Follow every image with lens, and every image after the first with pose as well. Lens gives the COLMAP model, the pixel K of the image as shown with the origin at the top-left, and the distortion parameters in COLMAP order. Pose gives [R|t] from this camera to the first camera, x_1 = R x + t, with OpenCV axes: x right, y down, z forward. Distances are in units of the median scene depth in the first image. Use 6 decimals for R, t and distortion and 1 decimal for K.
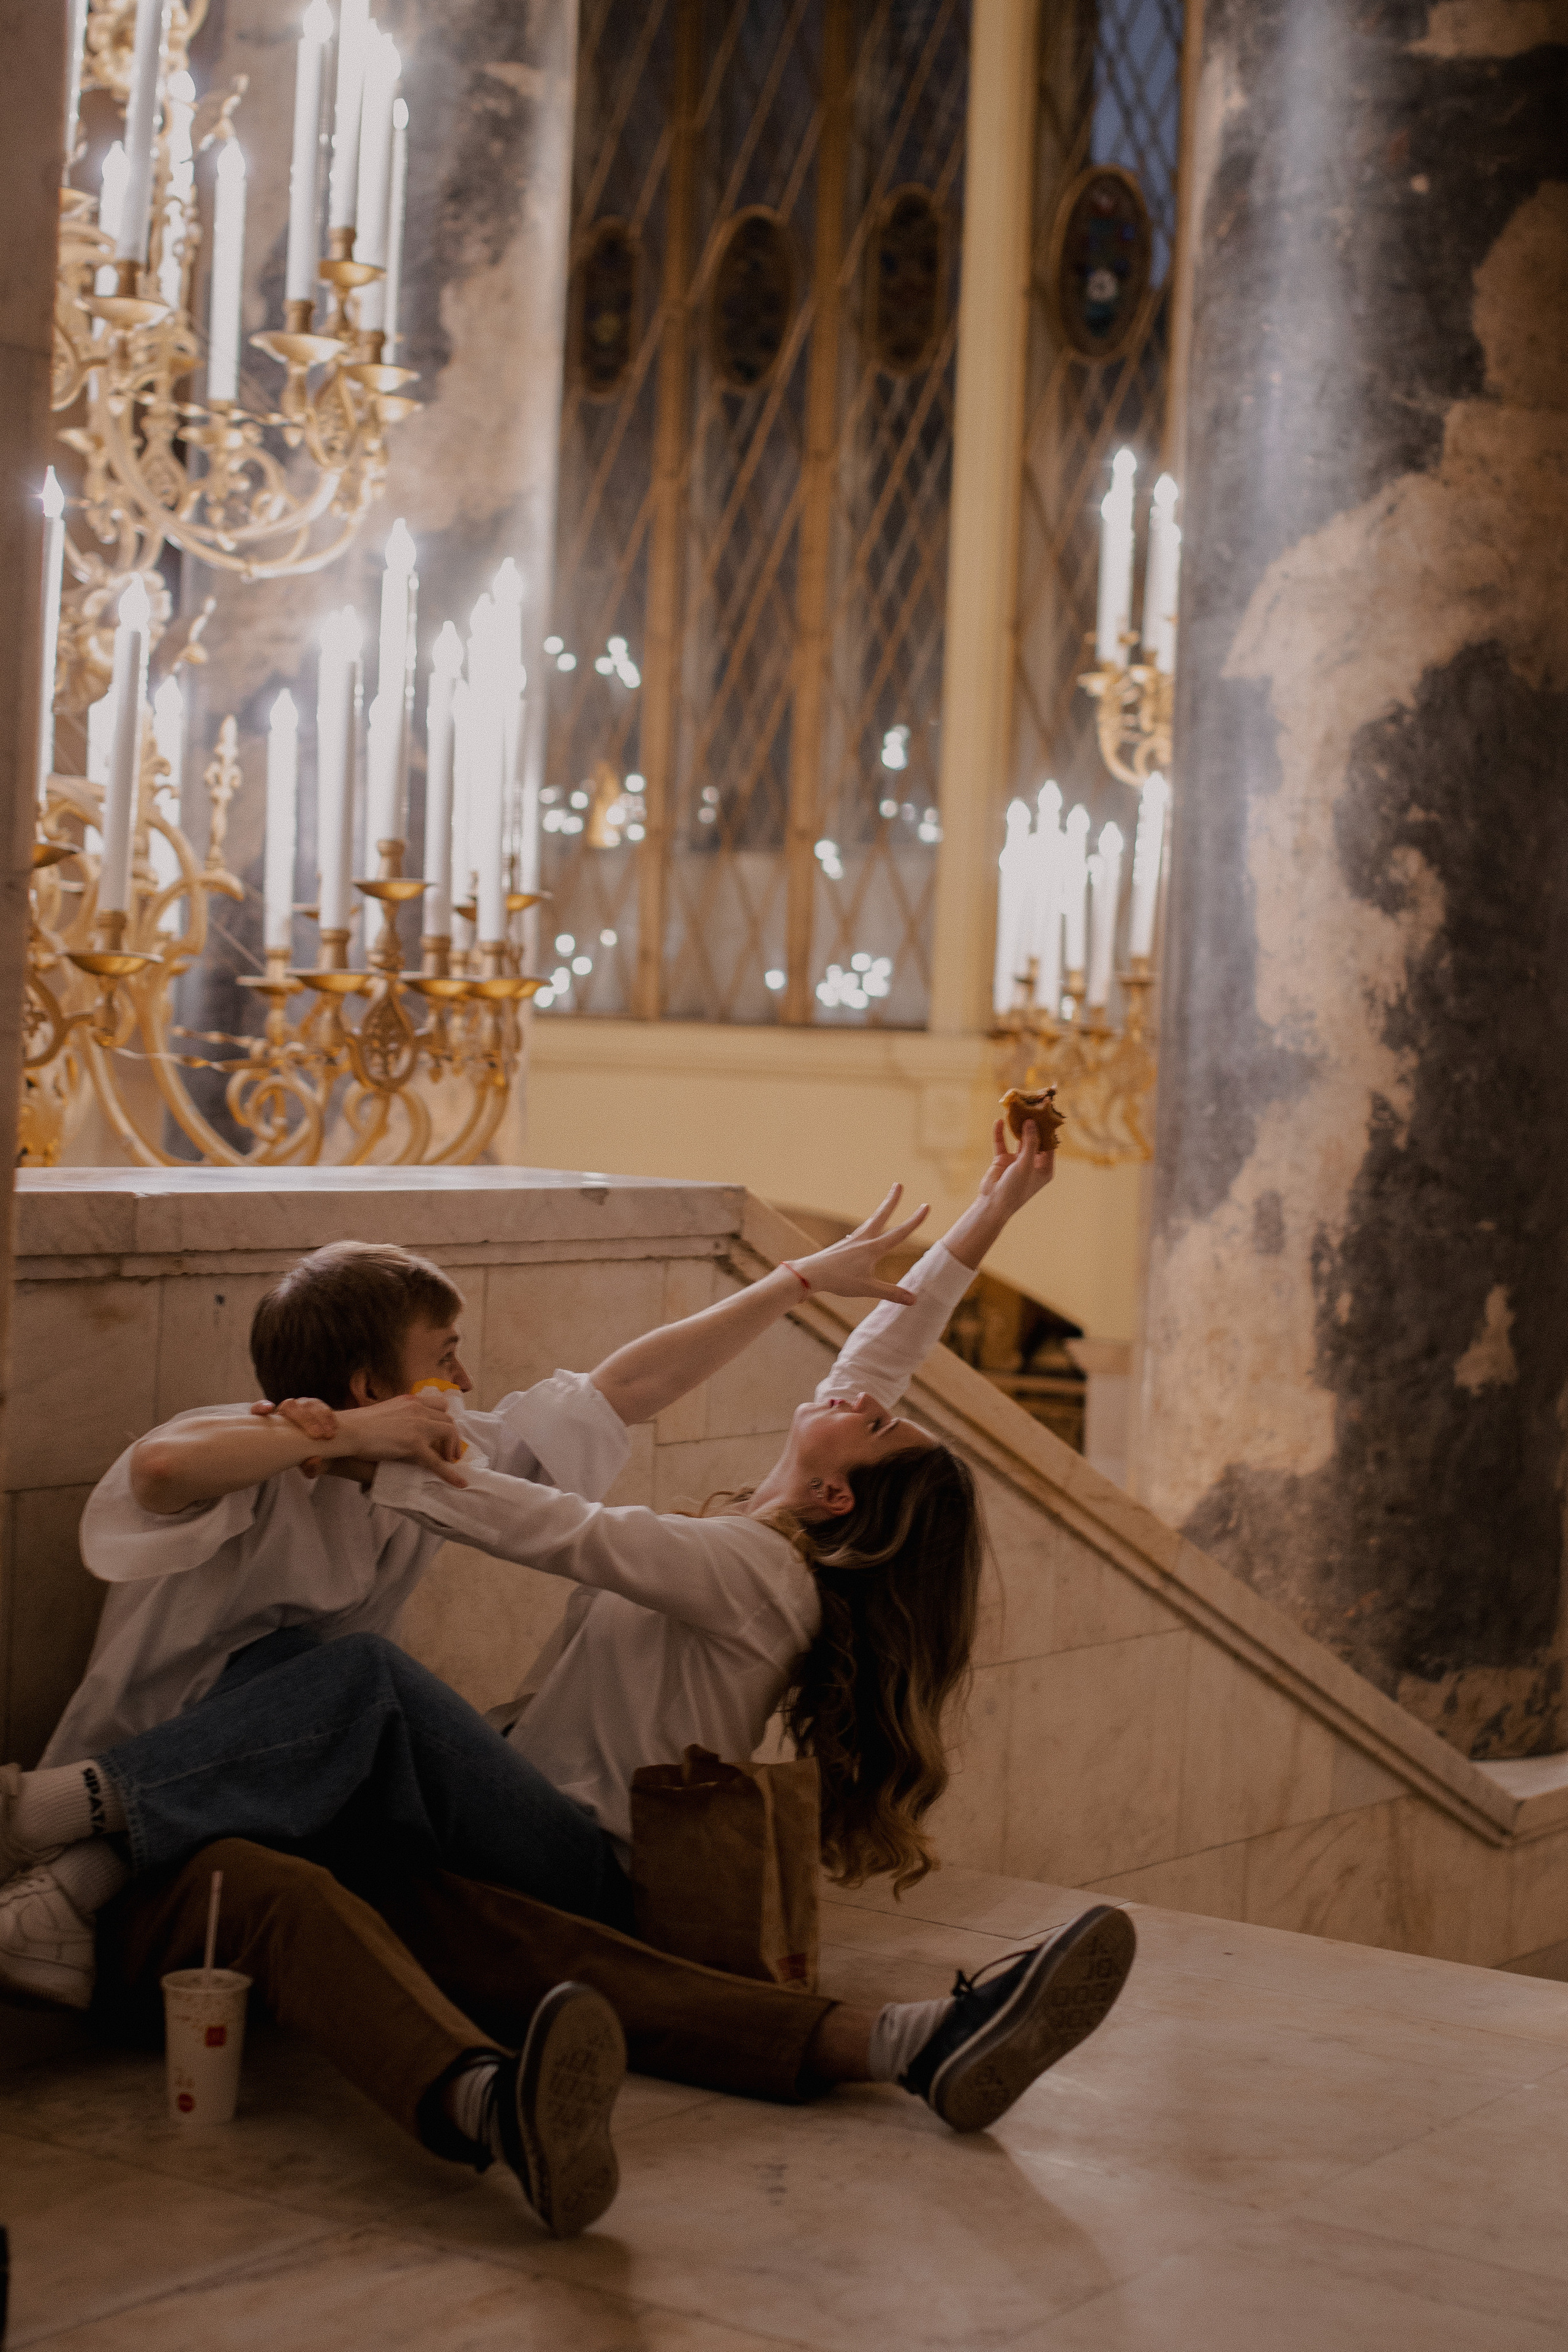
lens RADIAL K [[3720.4, 0, 784.0], [0, 3720.4, 1176.0], [0, 0, 1]] dist [-0.057699, -0.050080]
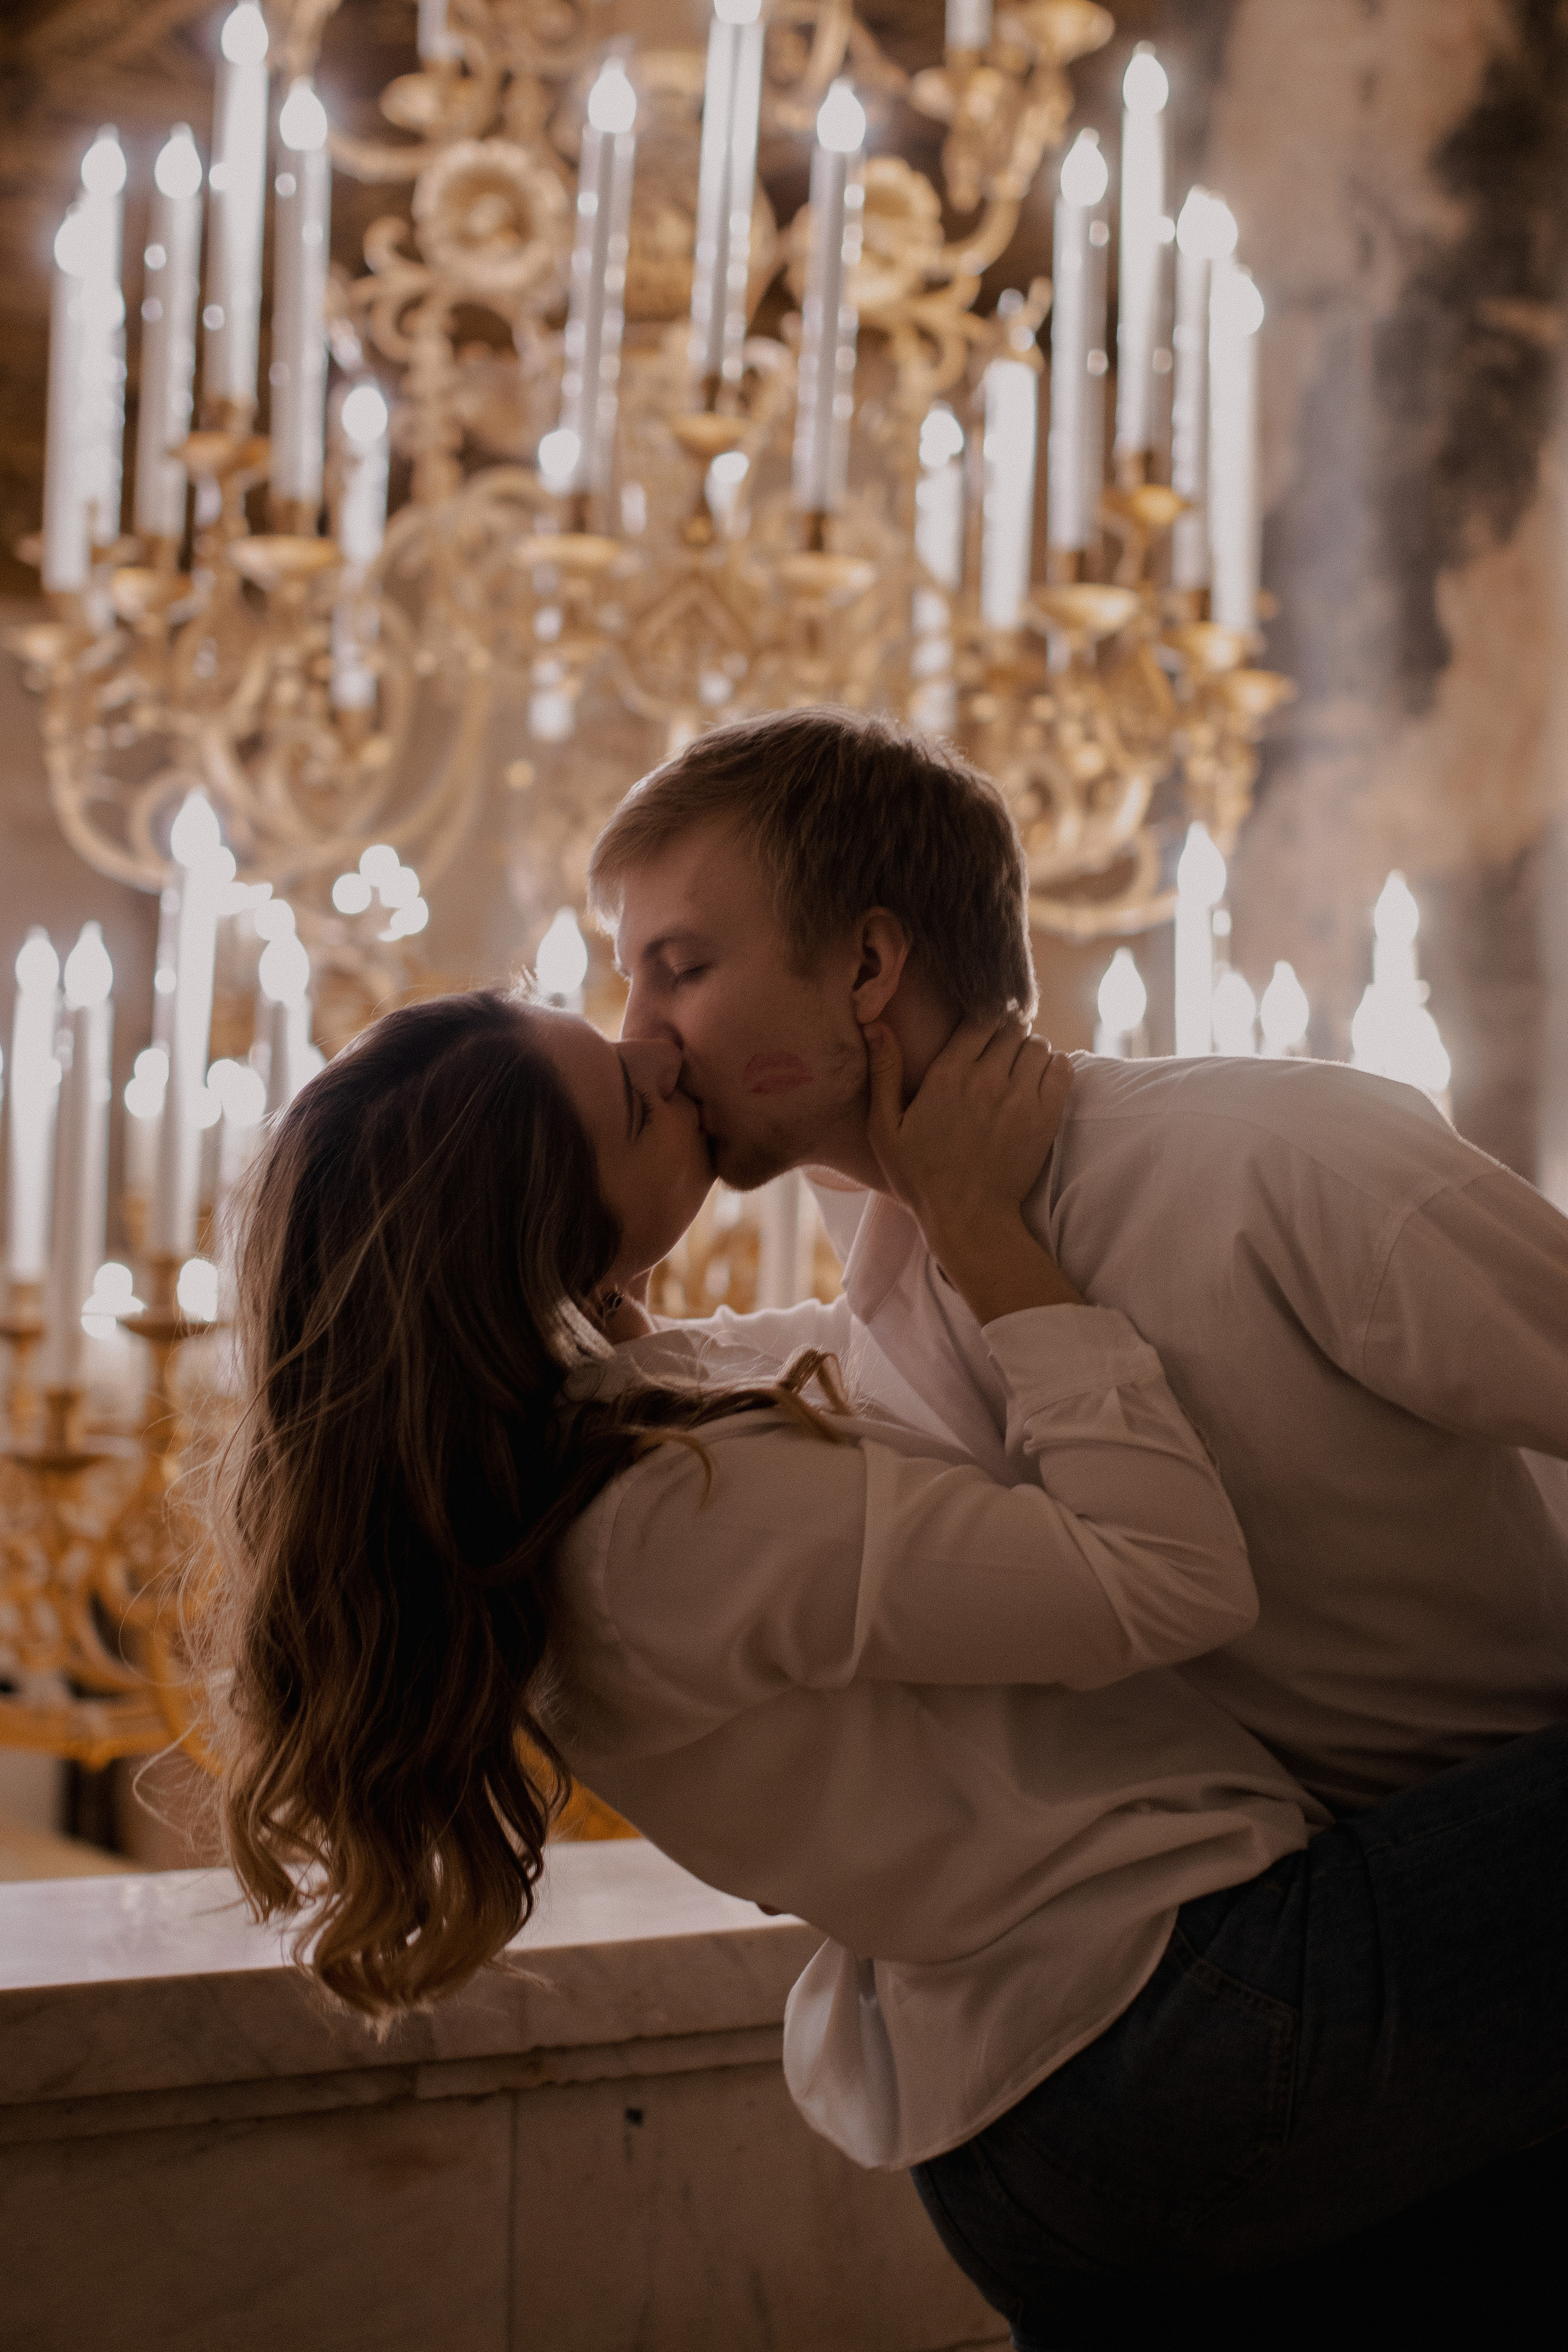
lens RADIAL K [[3720.4, 0, 784.0], [0, 3720.4, 1176.0], [0, 0, 1]] dist [-0.057699, -0.050080]
pose [[0.944967, -0.046422, -0.323856, 0.051209], [0.012067, 0.994154, -0.107293, -0.039308], [0.326943, 0.097480, 0.940003, 0.338343]]
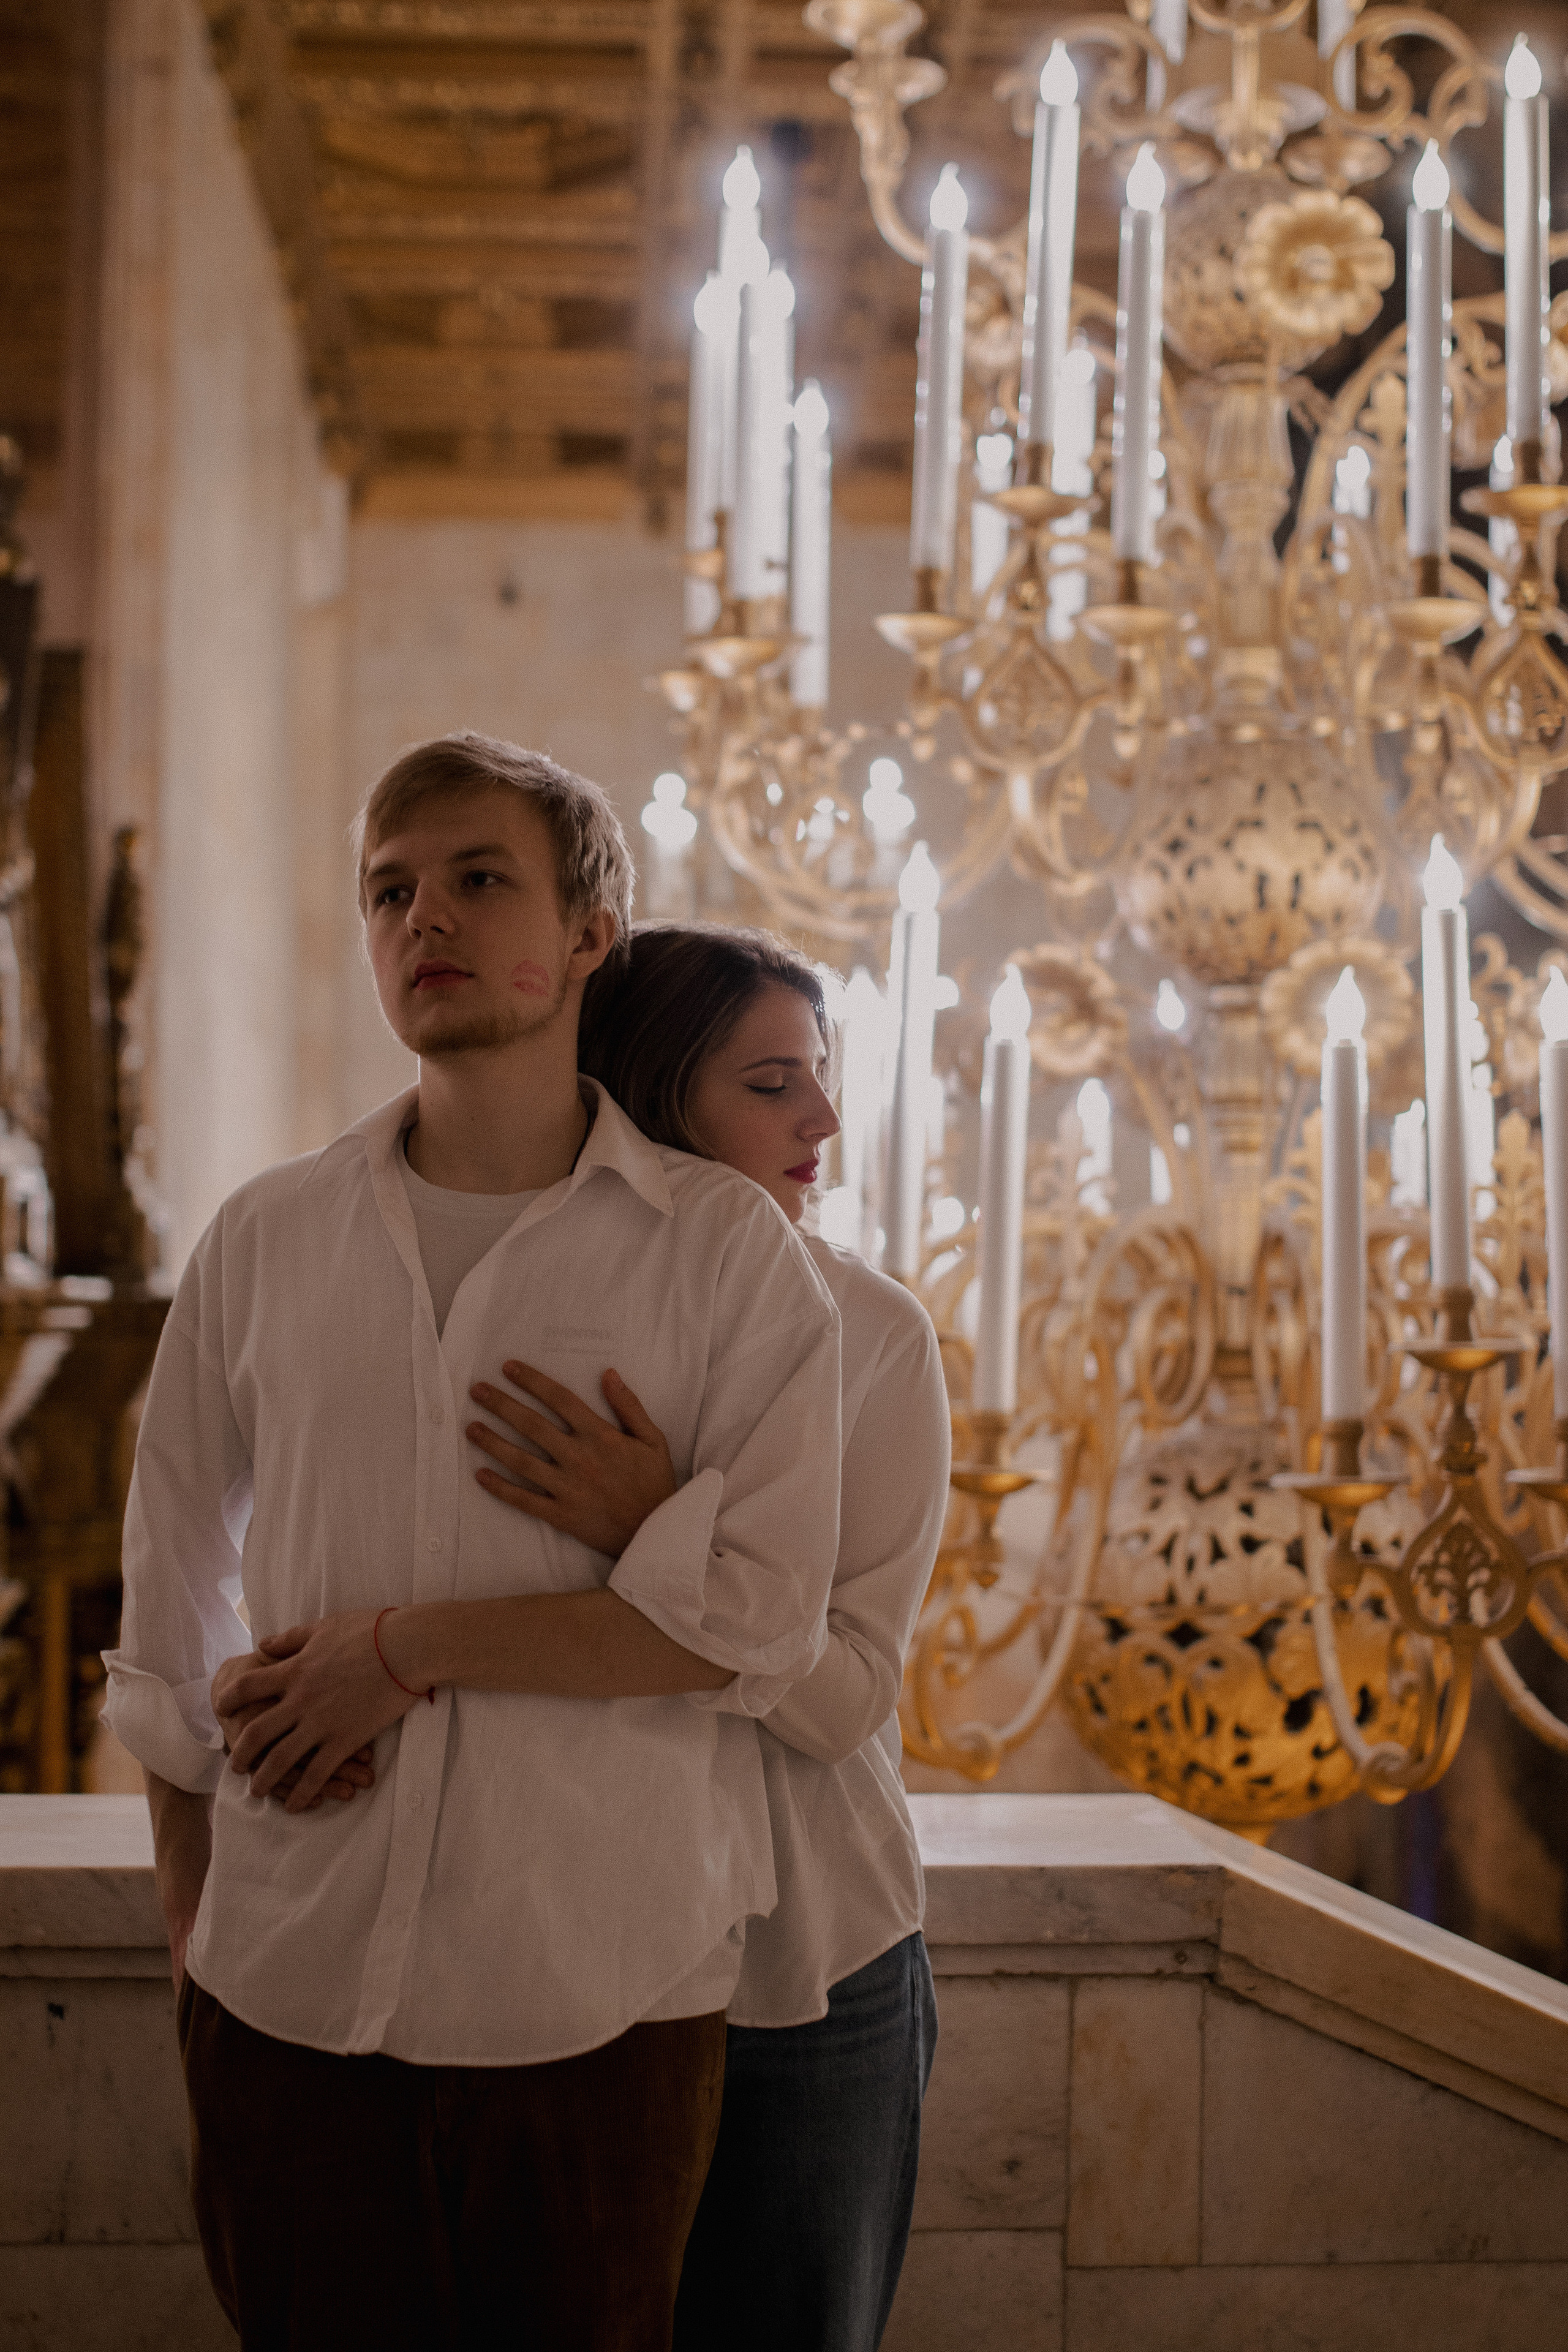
lens RADIAL K [[3720.4, 0, 784.0], [0, 3720.4, 1176.0], [0, 0, 1]] dist [-0.057699, -0.050080]
pose [[0.611148, -0.062830, -0.789018, 0.399066], [-0.011719, 0.996017, -0.088391, -0.051833], [0.791429, 0.063267, 0.607978, 0.504361]]
